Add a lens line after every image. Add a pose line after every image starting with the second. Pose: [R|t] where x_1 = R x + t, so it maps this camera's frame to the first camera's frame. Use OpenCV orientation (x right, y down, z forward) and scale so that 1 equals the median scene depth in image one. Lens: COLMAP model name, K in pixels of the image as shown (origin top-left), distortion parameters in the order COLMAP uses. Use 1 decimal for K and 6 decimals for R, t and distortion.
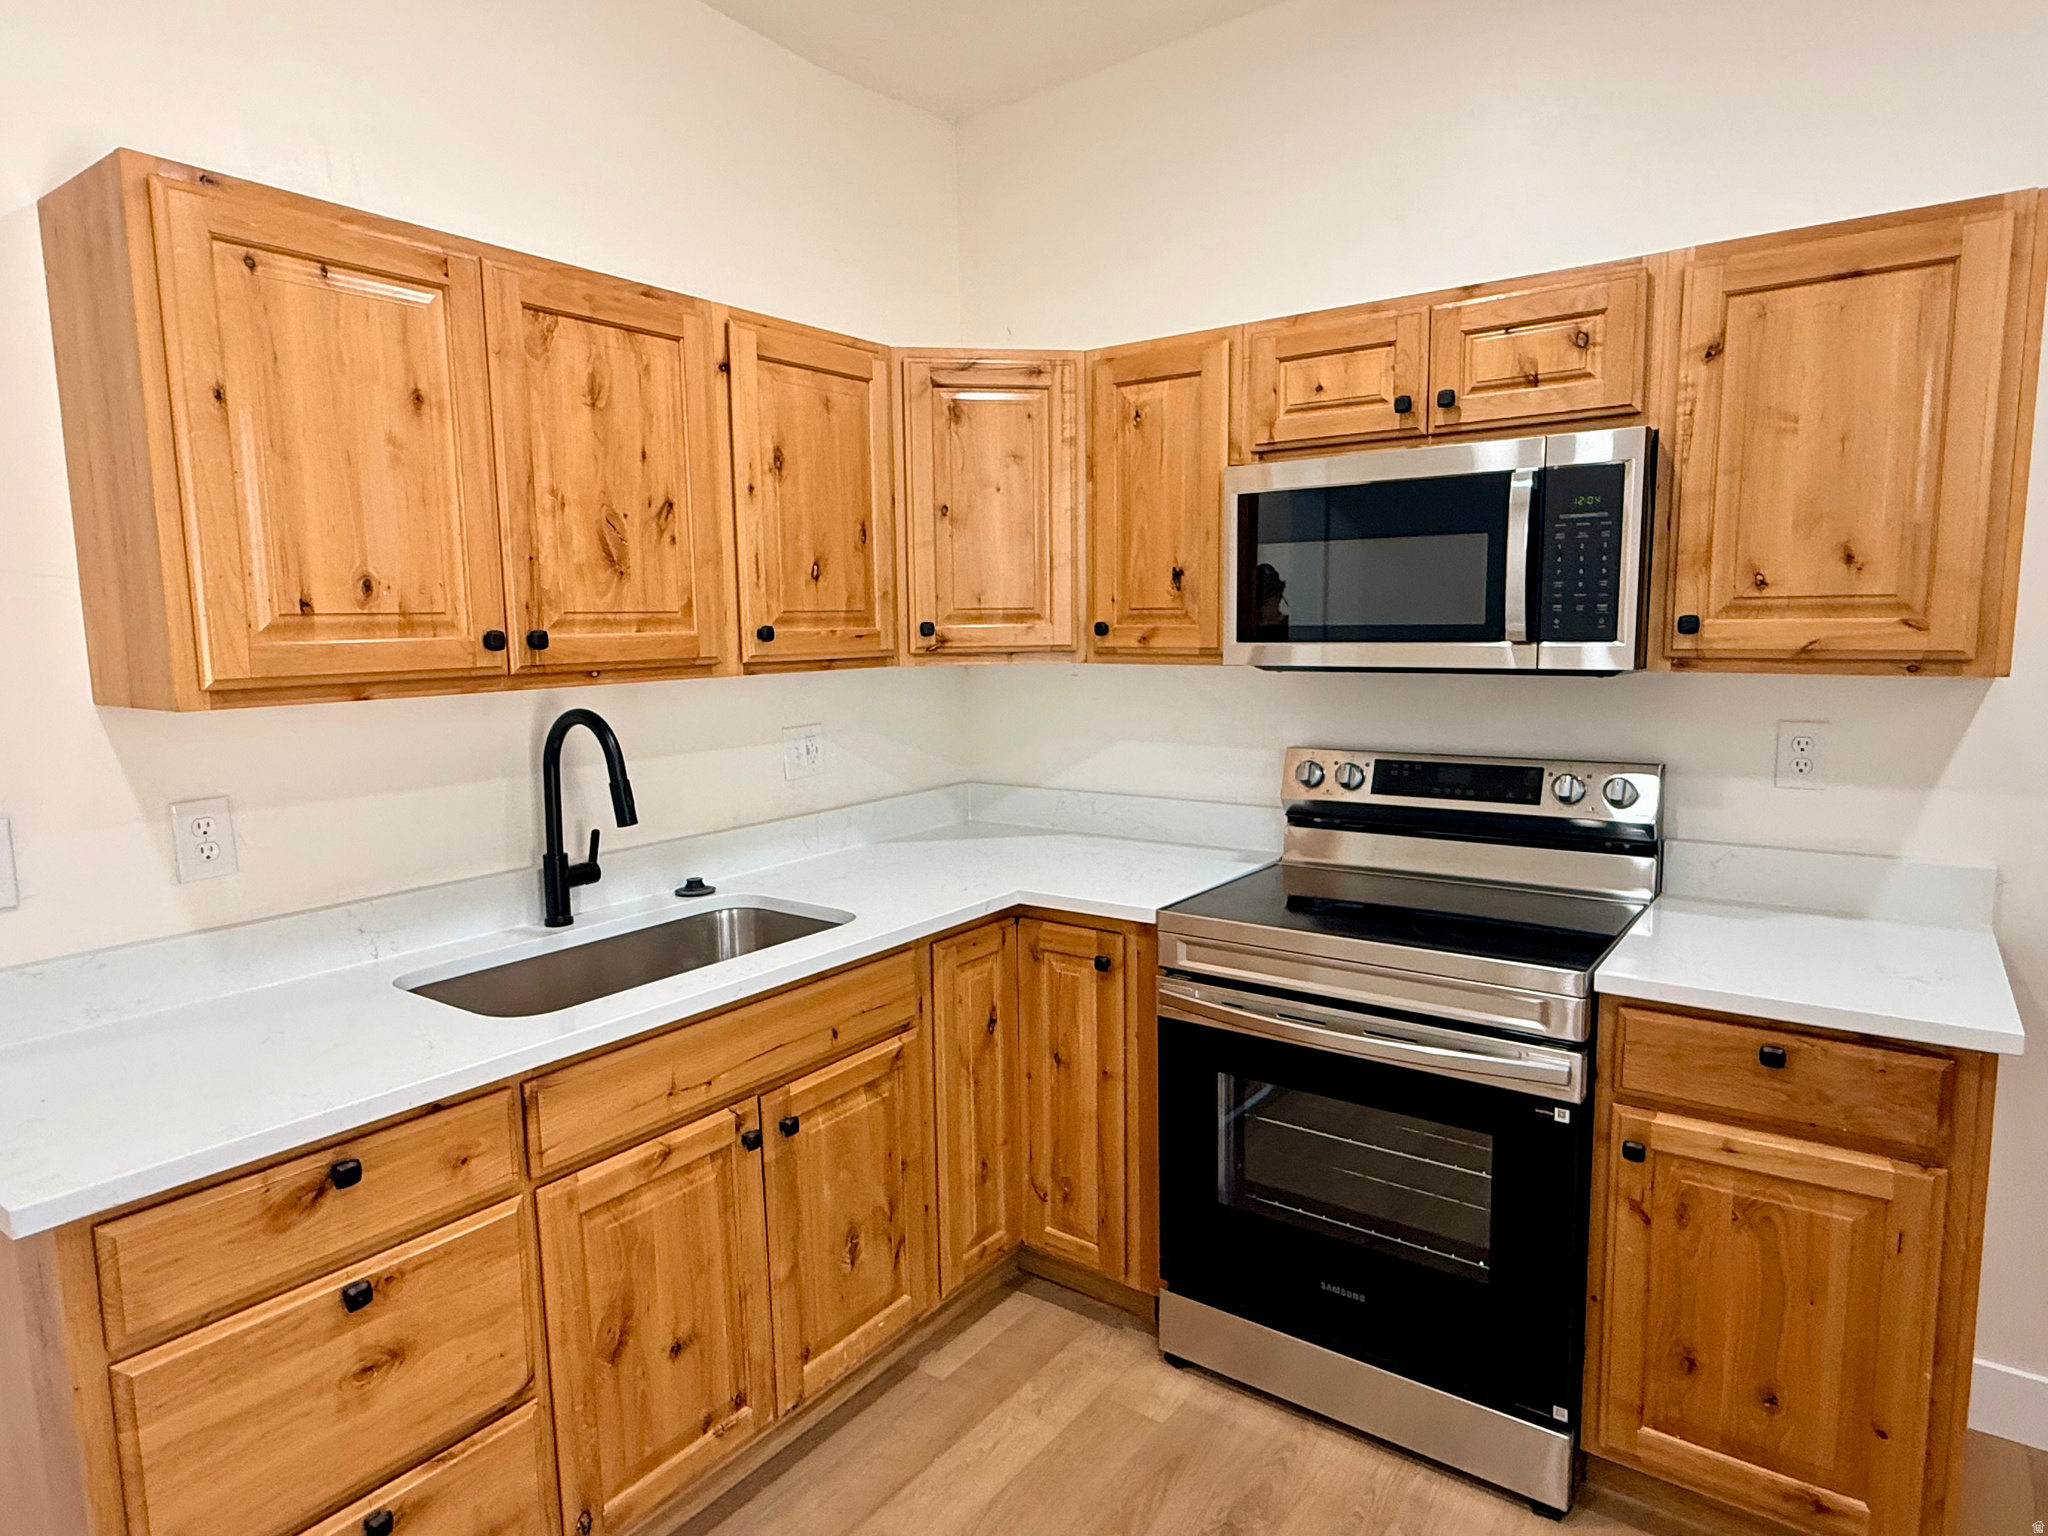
lens RADIAL K [[1183.3, 0, 1014.2], [0, 1183.3, 768.6], [0, 0, 1]] dist [-0.002320, 0.001283]
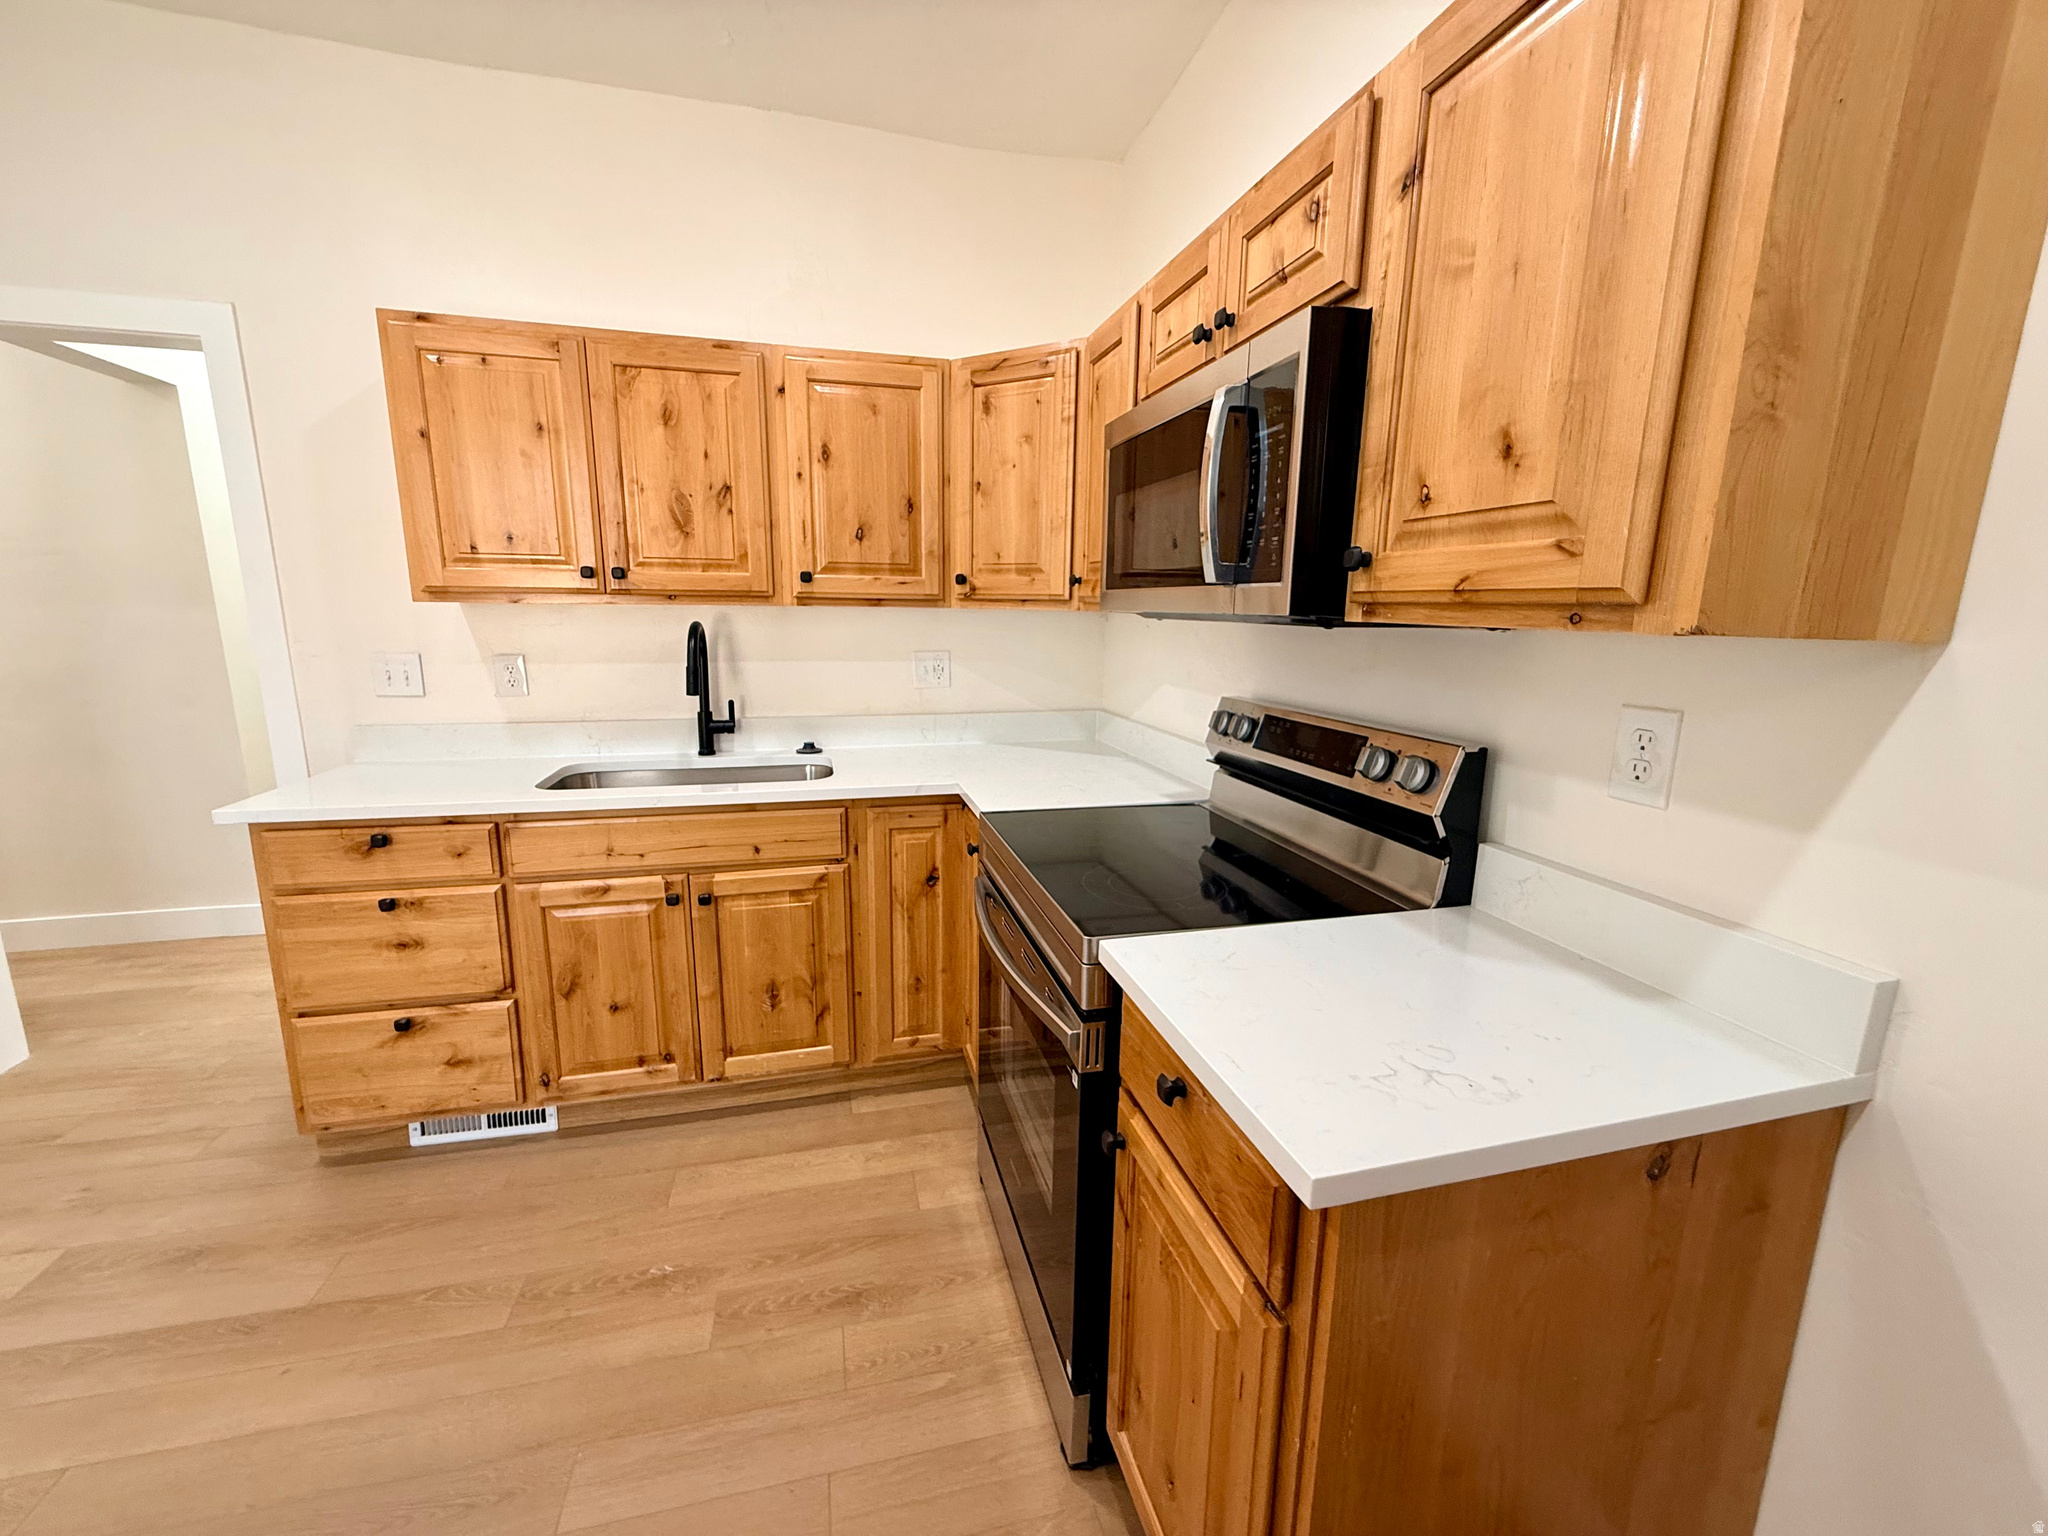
lens RADIAL K [[818.8, 0, 1014.2], [0, 818.8, 765.6], [0, 0, 1]] dist [-0.000445, 0.000375]
pose [[0.776188, 0.146472, -0.613252, 0.706280], [-0.104581, 0.989077, 0.103869, -0.017836], [0.621767, -0.016487, 0.783028, 0.406211]]
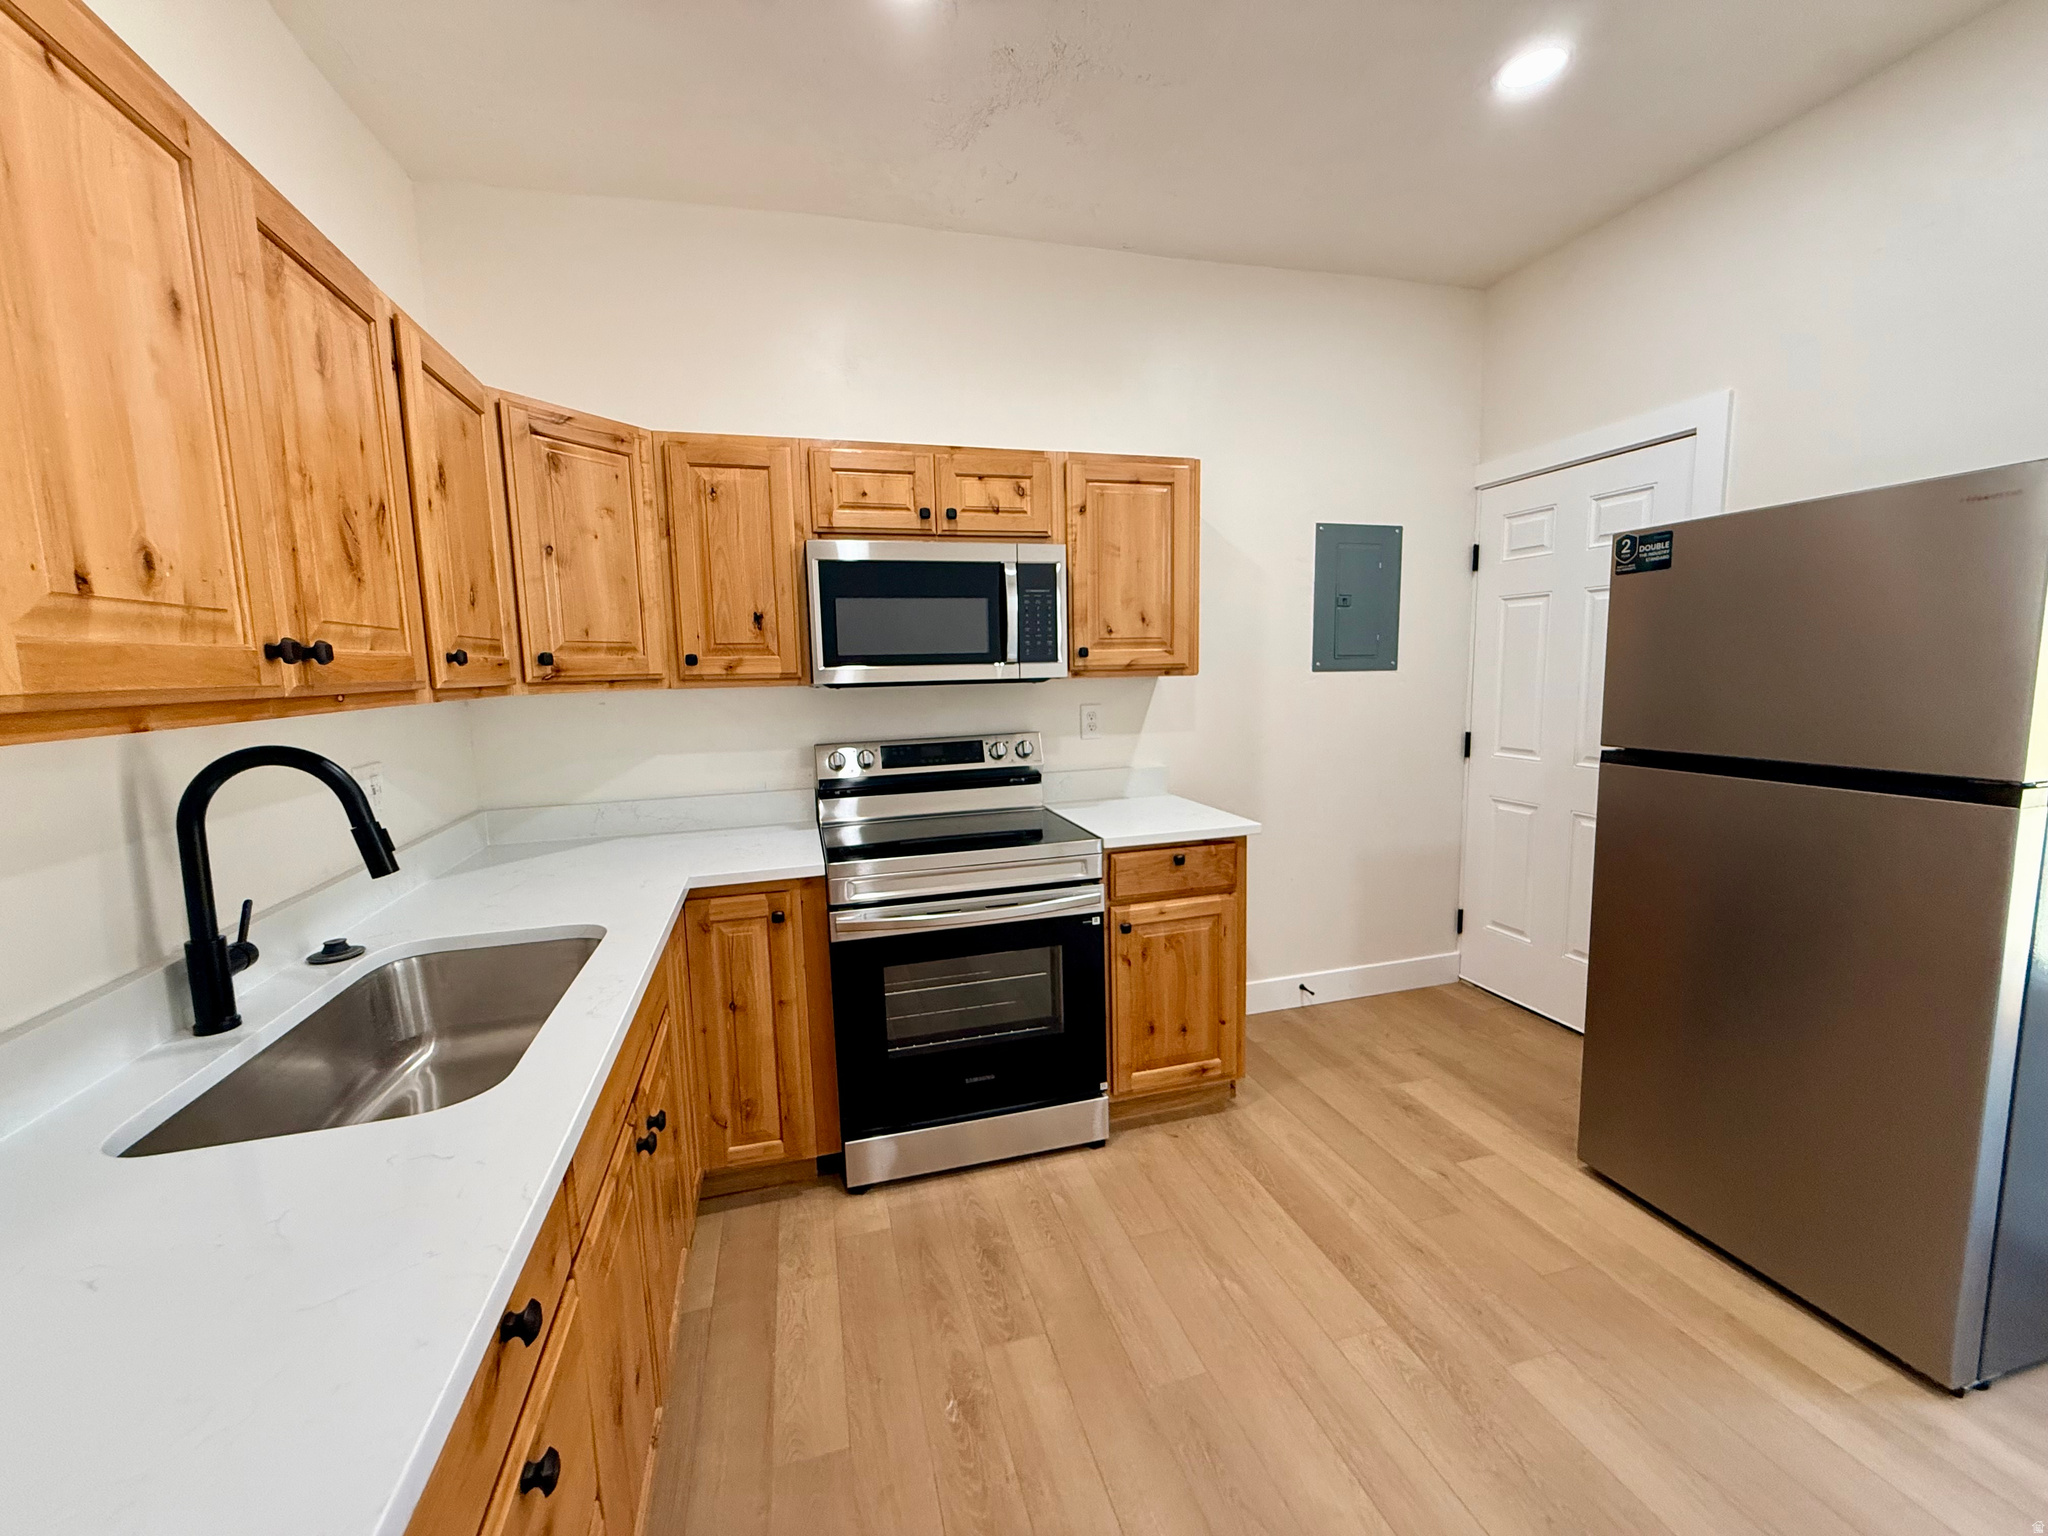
lens RADIAL K [[818.8, 0, 1014.2], [0, 818.8, 765.6], [0, 0, 1]] dist [-0.000445, 0.000375]
pose [[0.614356, -0.096356, 0.783123, -0.508461], [0.113144, 0.993016, 0.033421, 0.001492], [-0.780874, 0.068074, 0.620968, 0.270390]]
